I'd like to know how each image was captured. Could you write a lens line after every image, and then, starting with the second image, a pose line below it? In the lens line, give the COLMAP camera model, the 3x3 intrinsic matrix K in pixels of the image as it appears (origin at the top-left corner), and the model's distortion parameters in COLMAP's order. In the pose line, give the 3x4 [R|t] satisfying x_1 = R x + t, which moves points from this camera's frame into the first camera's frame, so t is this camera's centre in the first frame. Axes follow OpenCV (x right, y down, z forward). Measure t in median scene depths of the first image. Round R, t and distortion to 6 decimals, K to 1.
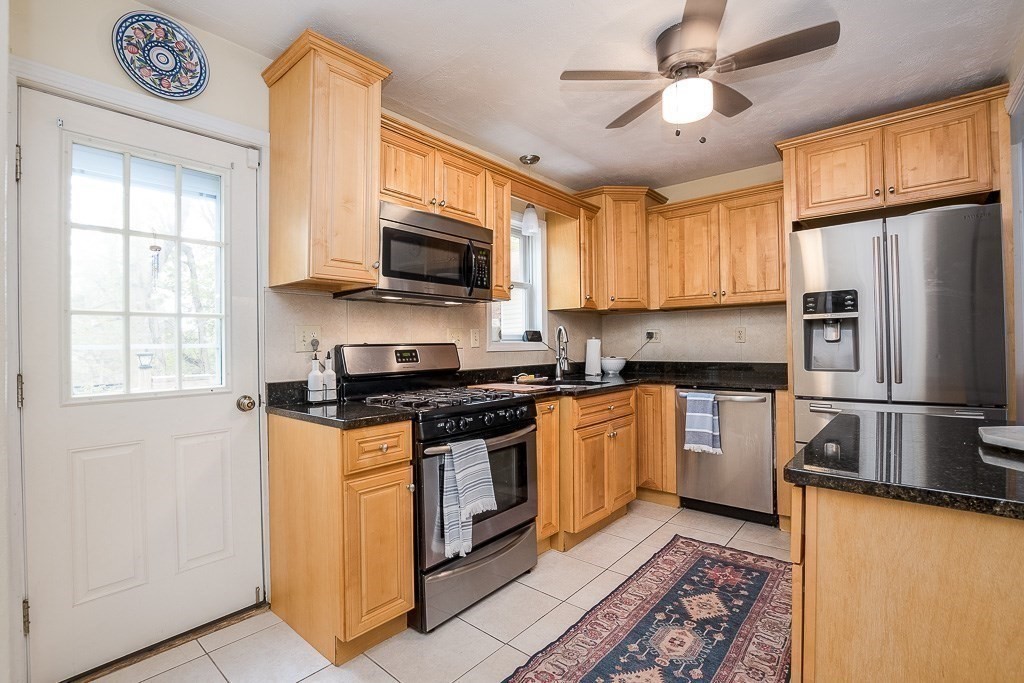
lens RADIAL K [[459.9, 0, 499.9], [0, 459.9, 341.9], [0, 0, 1]] dist [-0.044233, 0.008361]
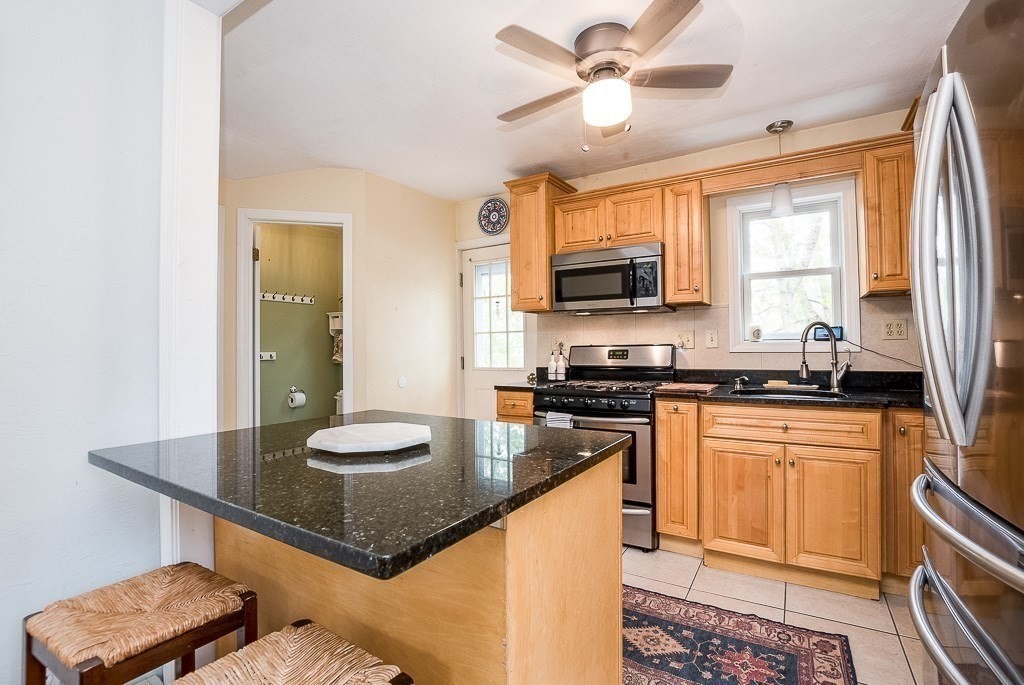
lens RADIAL K [[463.9, 0, 512.0], [0, 463.9, 342.5], [0, 0, 1]] dist [-0.041943, 0.008915]
pose [[0.175274, -0.003560, -0.984513, 1.035541], [0.013152, 0.999913, -0.001275, -0.005288], [0.984432, -0.012724, 0.175305, 0.459447]]
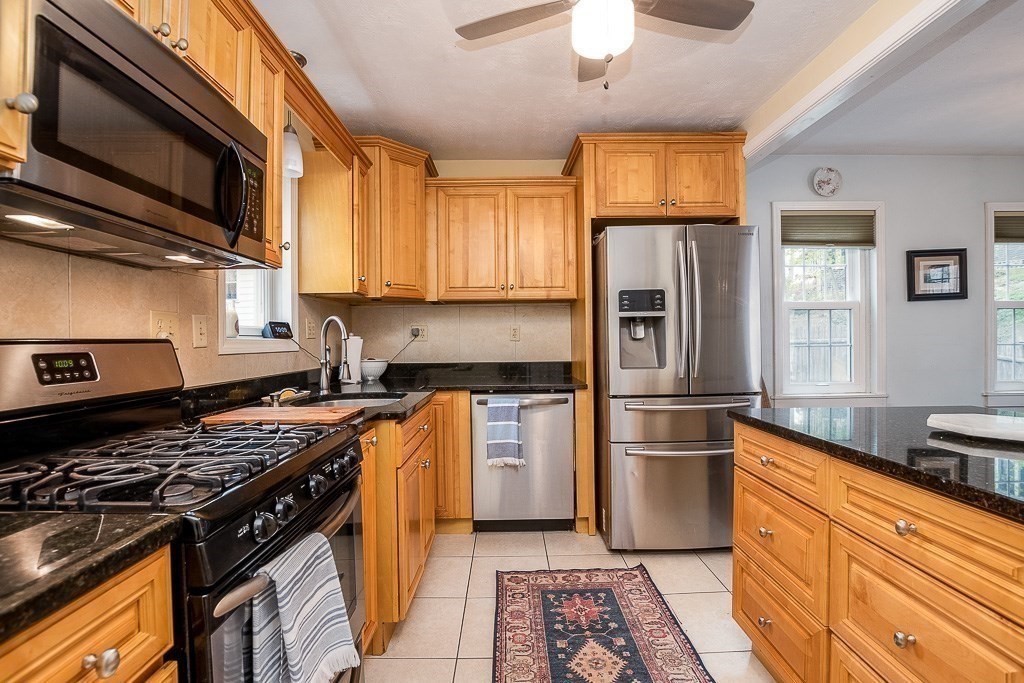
lens RADIAL K [[461.4, 0, 506.4], [0, 461.4, 343.7], [0, 0, 1]] dist [-0.032871, 0.000549]
pose [[0.750307, -0.000155, 0.661089, -0.166473], [-0.001901, 0.999995, 0.002393, 0.006304], [-0.661086, -0.003052, 0.750304, 0.396079]]
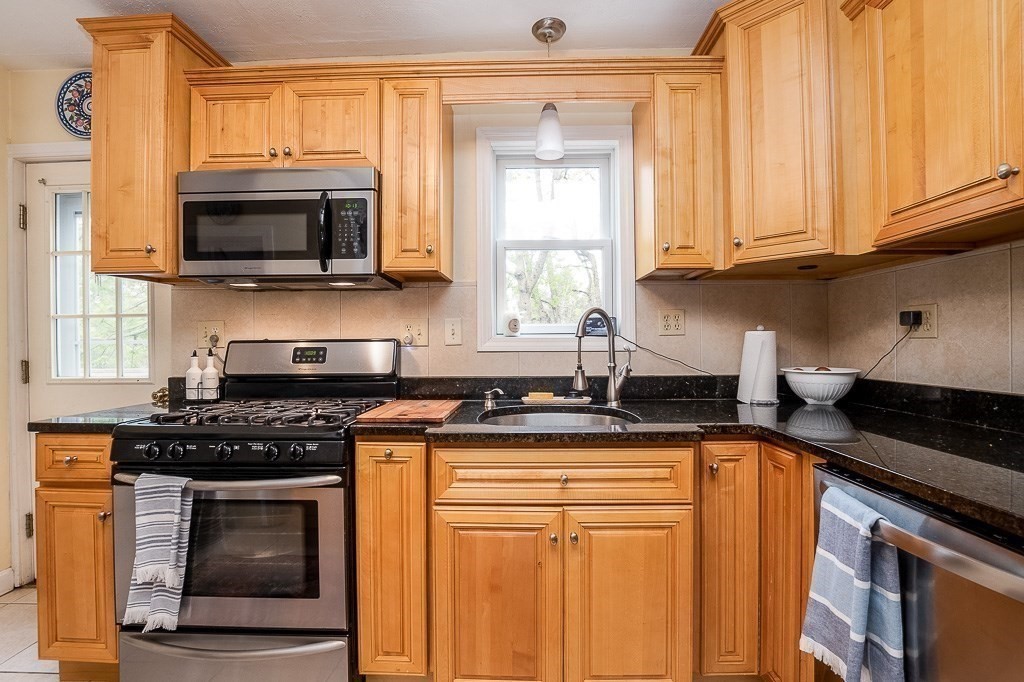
lens RADIAL K [[463.9, 0, 512.0], [0, 463.9, 341.0], [0, 0, 1]] dist [-0.041943, 0.008915]
pose [[0.643550, 0.005380, -0.765386, 0.631351], [0.003311, 0.999946, 0.009812, -0.000518], [0.765397, -0.008849, 0.643497, 0.740693]]
